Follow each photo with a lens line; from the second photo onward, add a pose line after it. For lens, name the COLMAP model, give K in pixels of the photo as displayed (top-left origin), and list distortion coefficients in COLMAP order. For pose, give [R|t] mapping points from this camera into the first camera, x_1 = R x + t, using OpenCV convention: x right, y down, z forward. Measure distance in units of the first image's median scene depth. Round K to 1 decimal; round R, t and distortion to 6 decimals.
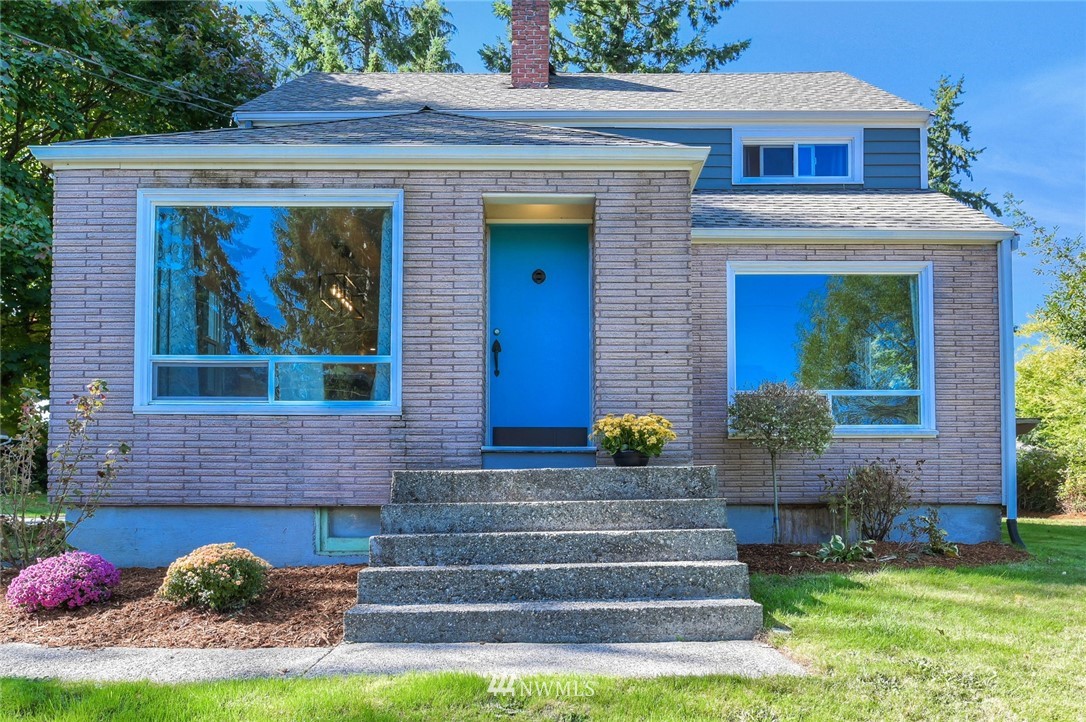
lens RADIAL K [[725.2, 0, 555.6], [0, 725.2, 451.1], [0, 0, 1]] dist [-0.009939, -0.000747]
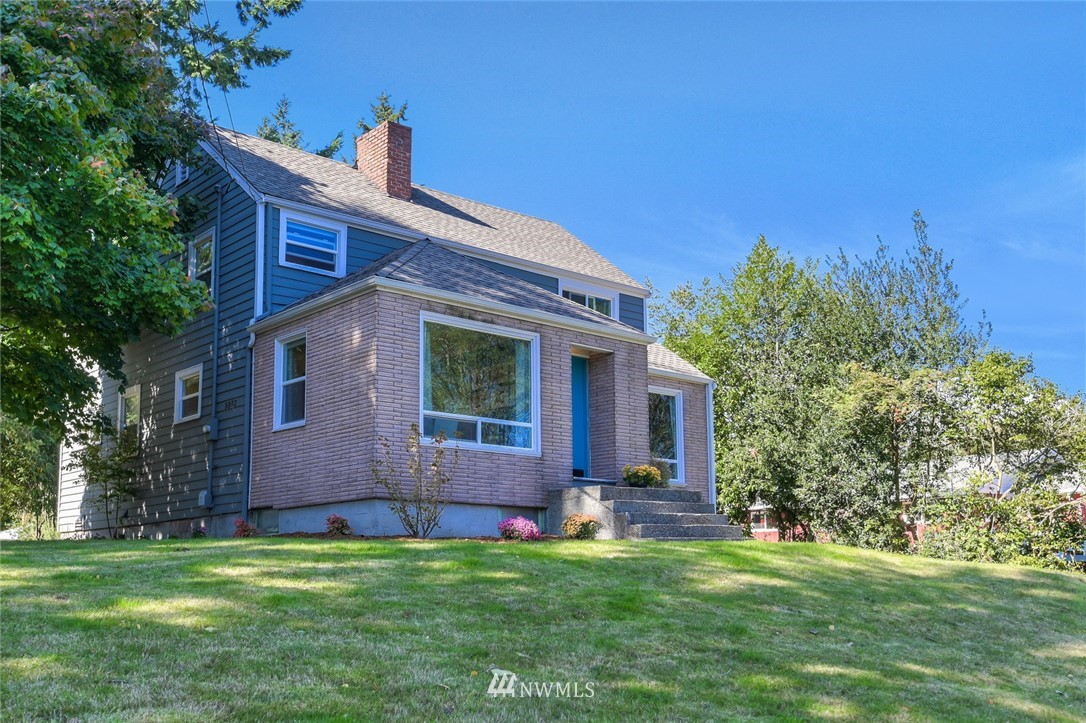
lens RADIAL K [[1075.2, 0, 542.3], [0, 1075.2, 363.5], [0, 0, 1]] dist [-0.010588, 0.000000]
pose [[0.751511, 0.127722, 0.647239, -1.958113], [-0.027535, 0.986298, -0.162659, 0.155231], [-0.659146, 0.104419, 0.744731, -1.024844]]
